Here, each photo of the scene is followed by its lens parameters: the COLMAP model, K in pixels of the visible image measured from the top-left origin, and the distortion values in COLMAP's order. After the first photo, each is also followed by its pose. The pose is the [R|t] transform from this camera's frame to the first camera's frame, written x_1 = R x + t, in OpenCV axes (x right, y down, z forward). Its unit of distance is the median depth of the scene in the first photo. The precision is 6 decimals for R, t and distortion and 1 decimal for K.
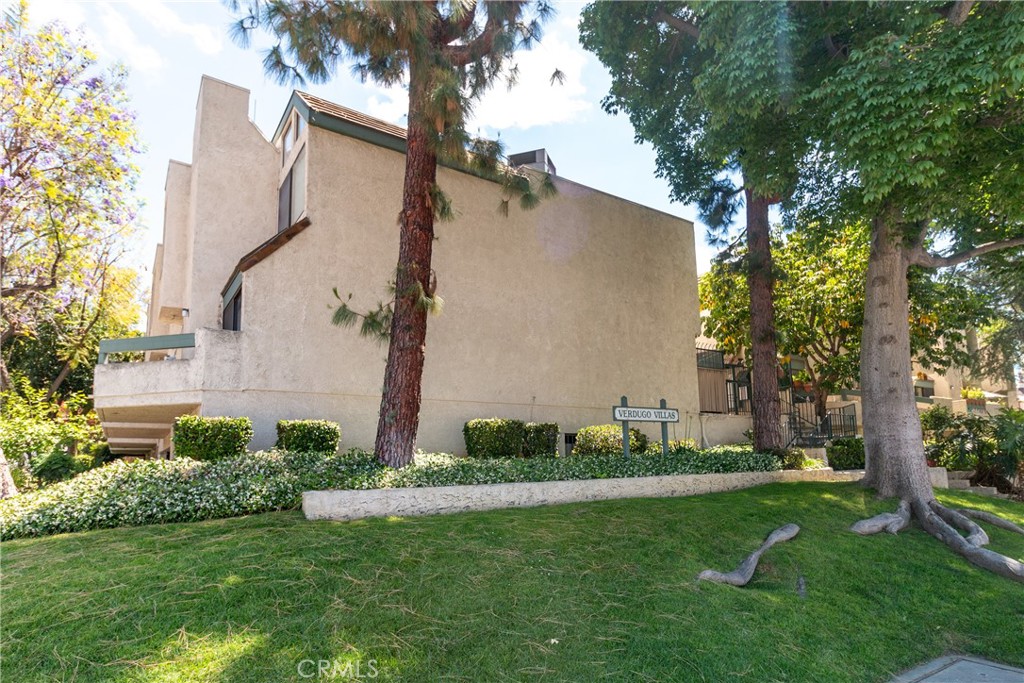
lens RADIAL K [[579.6, 0, 512.3], [0, 579.6, 343.0], [0, 0, 1]] dist [0.000215, 0.000733]
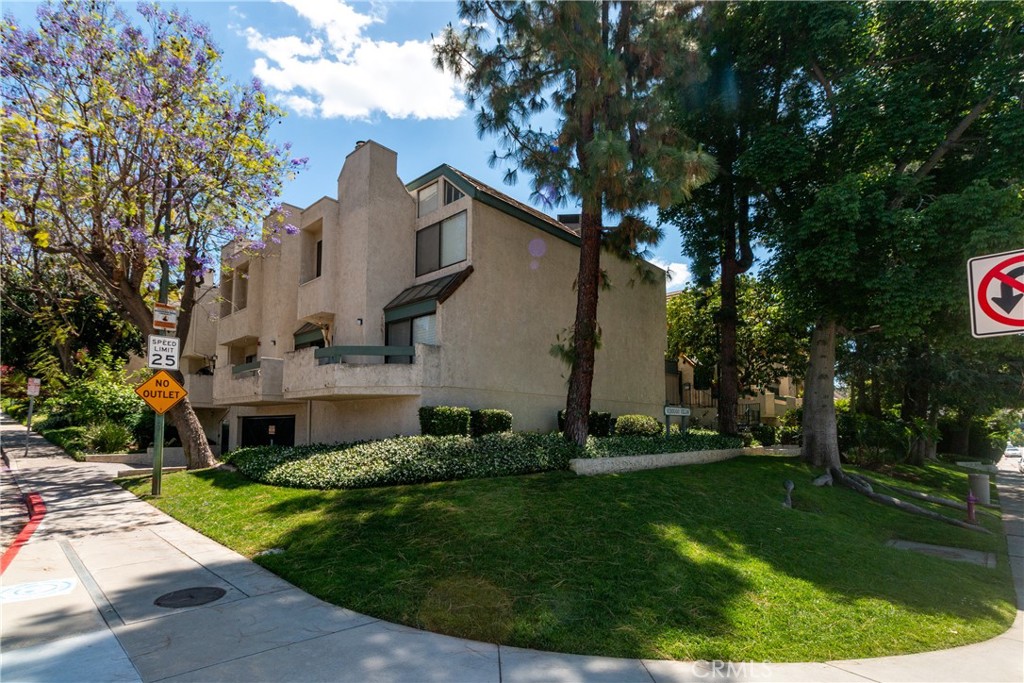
lens RADIAL K [[512.6, 0, 511.5], [0, 512.6, 340.7], [0, 0, 1]] dist [-0.000339, -0.000291]
pose [[0.976262, 0.066150, 0.206246, -0.552407], [-0.073790, 0.996835, 0.029565, -0.083276], [-0.203638, -0.044082, 0.978053, -0.290967]]
